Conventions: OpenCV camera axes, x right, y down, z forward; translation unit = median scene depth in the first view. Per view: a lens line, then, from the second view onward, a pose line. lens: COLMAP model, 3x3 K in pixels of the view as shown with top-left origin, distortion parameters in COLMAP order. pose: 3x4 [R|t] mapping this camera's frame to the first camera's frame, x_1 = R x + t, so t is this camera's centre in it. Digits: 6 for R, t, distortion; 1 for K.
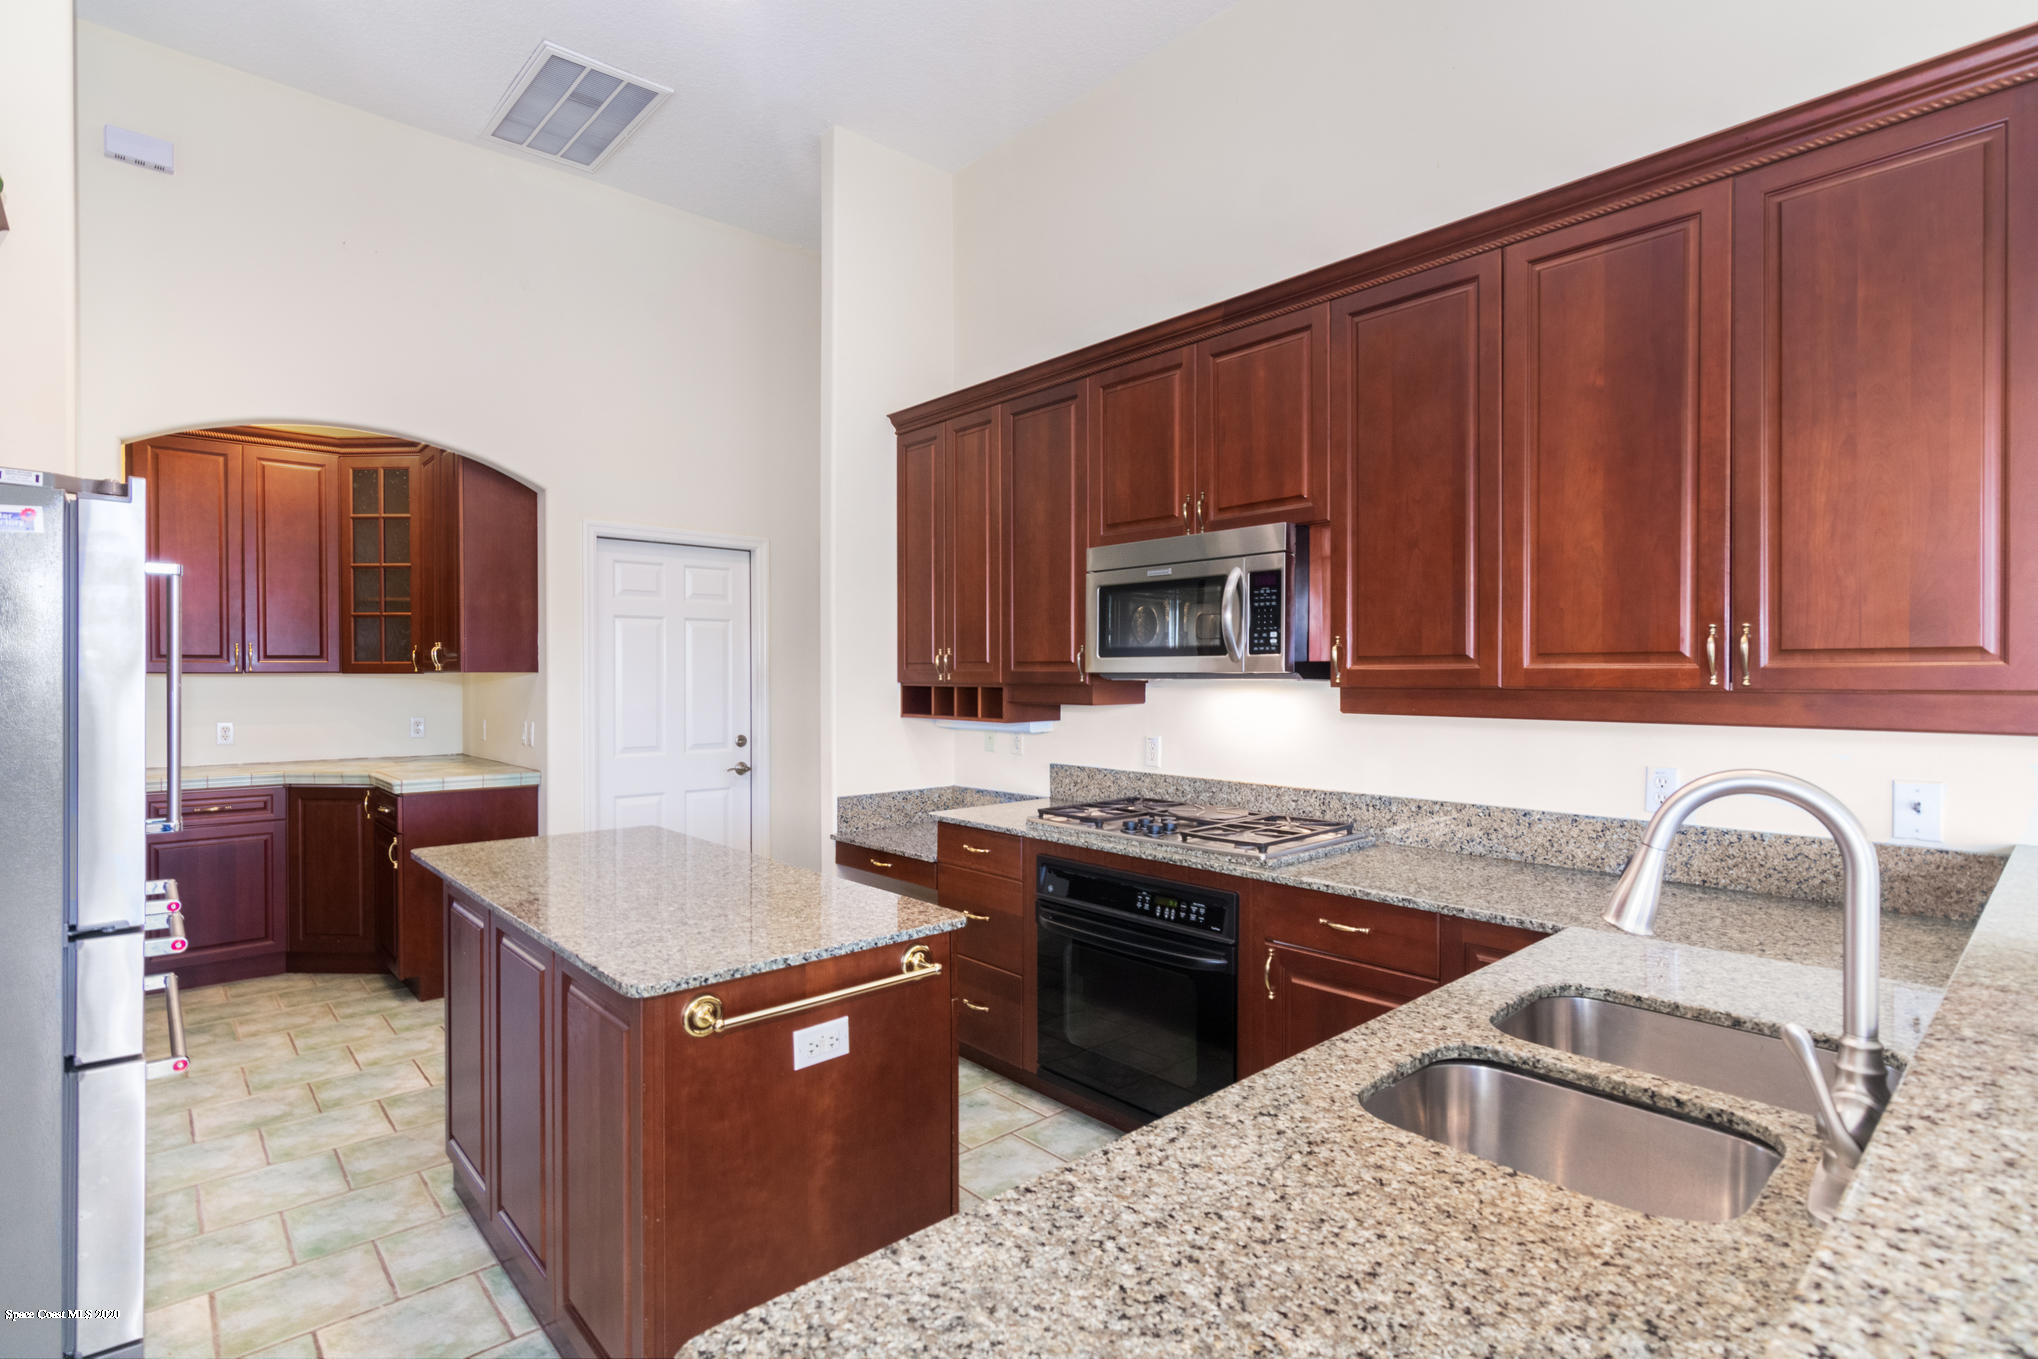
lens RADIAL K [[980.6, 0, 1005.4], [0, 980.6, 681.2], [0, 0, 1]] dist [0.001410, 0.000798]
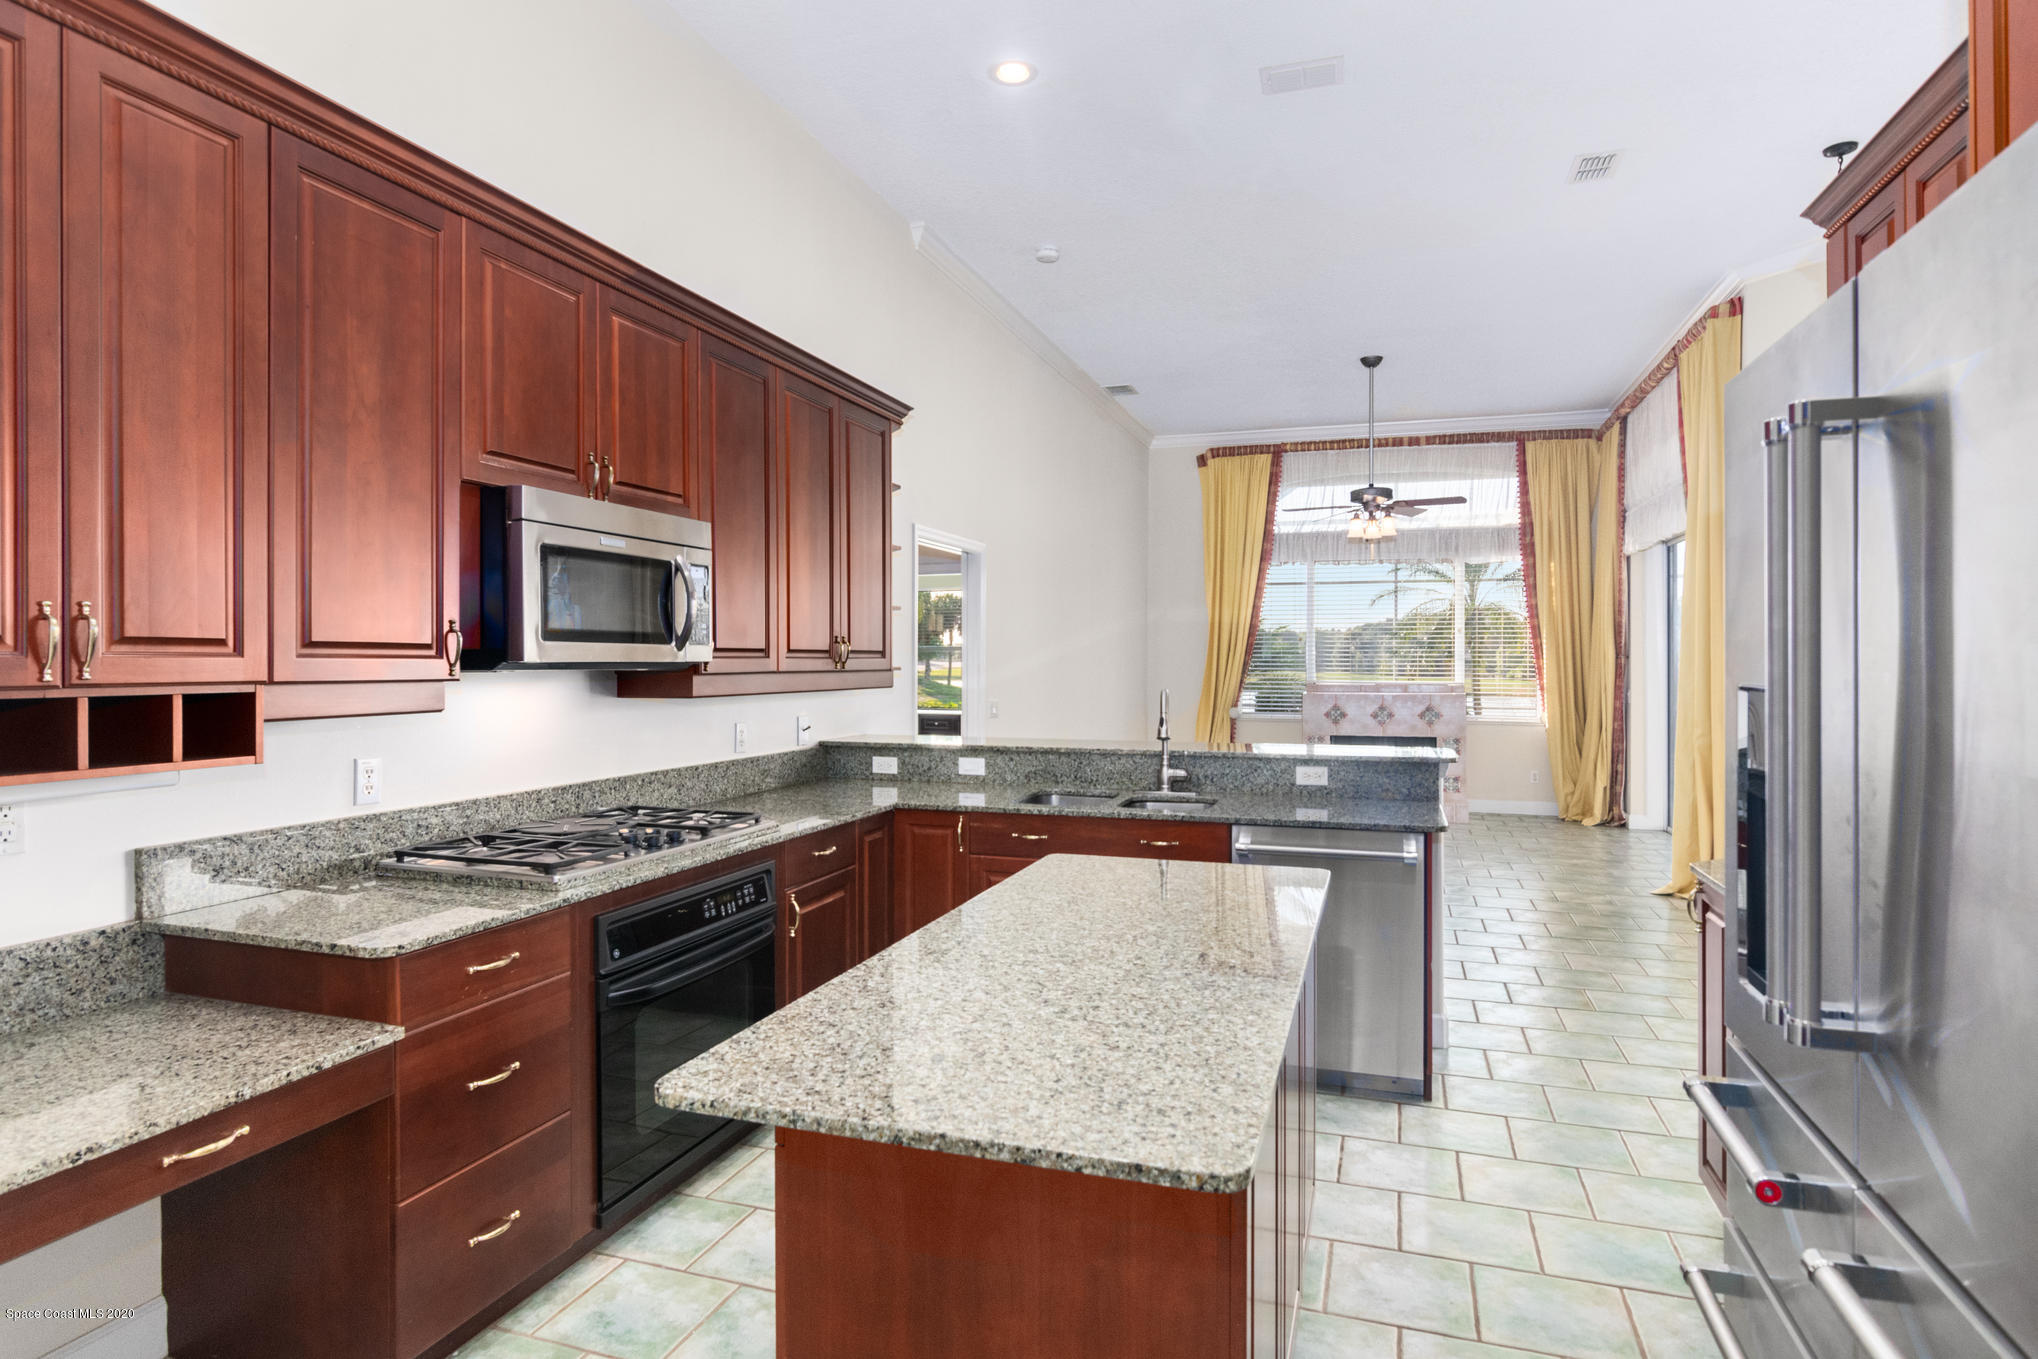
lens RADIAL K [[1106.4, 0, 1014.0], [0, 1106.4, 666.2], [0, 0, 1]] dist [-0.012653, 0.000439]
pose [[-0.502543, -0.003979, 0.864543, -0.738739], [0.006104, 0.999948, 0.008150, -0.009851], [-0.864531, 0.009373, -0.502492, 1.036957]]
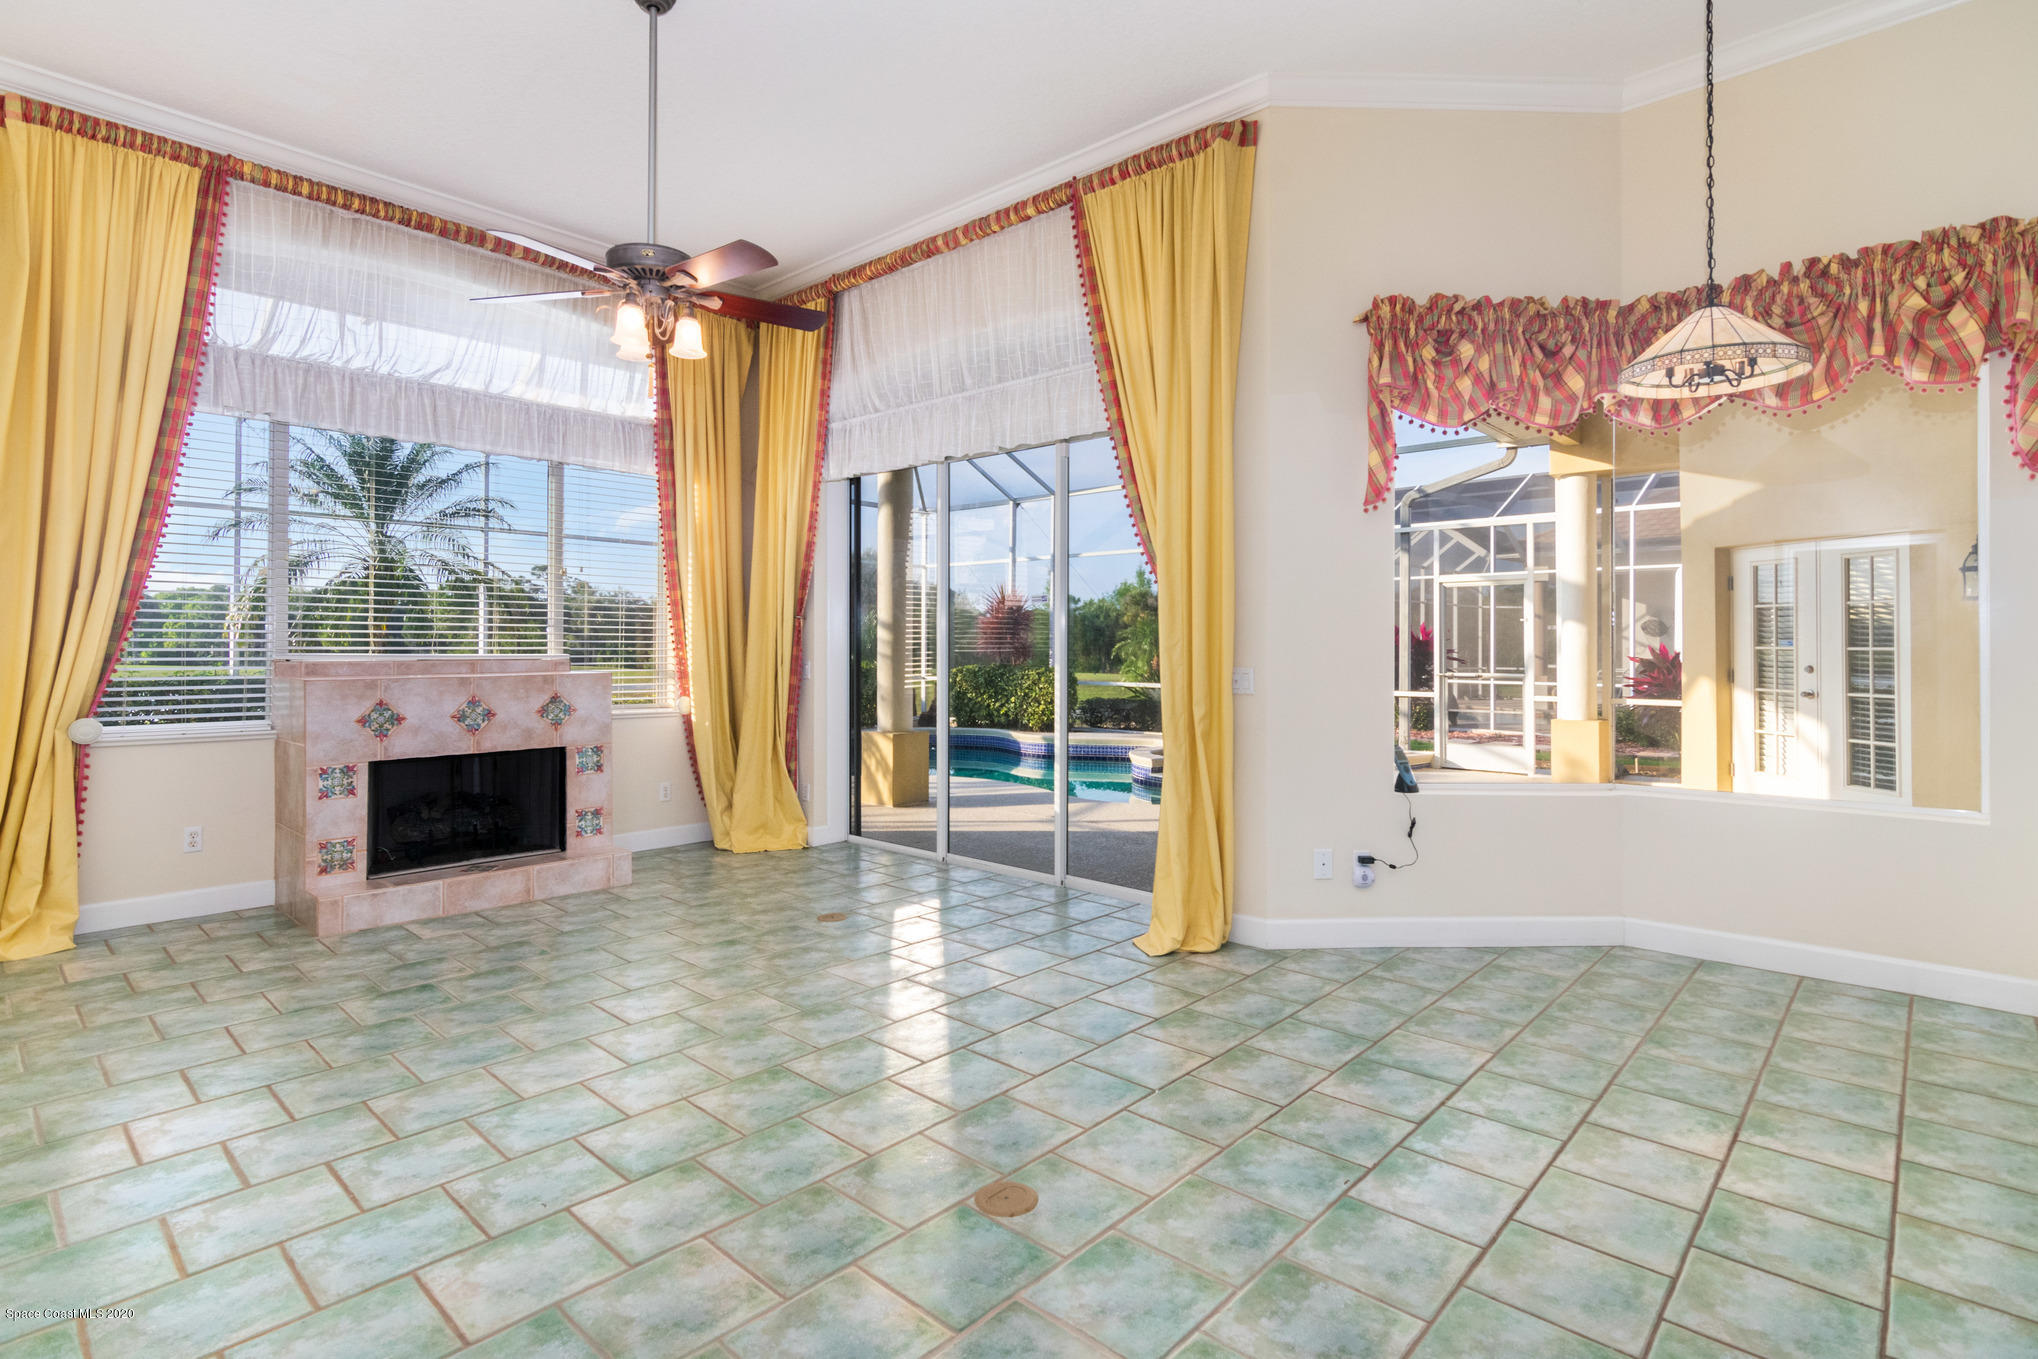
lens RADIAL K [[1022.9, 0, 1020.7], [0, 1022.9, 637.8], [0, 0, 1]] dist [-0.000236, 0.000971]
pose [[-0.994565, -0.002138, -0.104095, 0.700494], [-0.002242, 0.999997, 0.000882, 0.035051], [0.104093, 0.001110, -0.994567, 0.267317]]
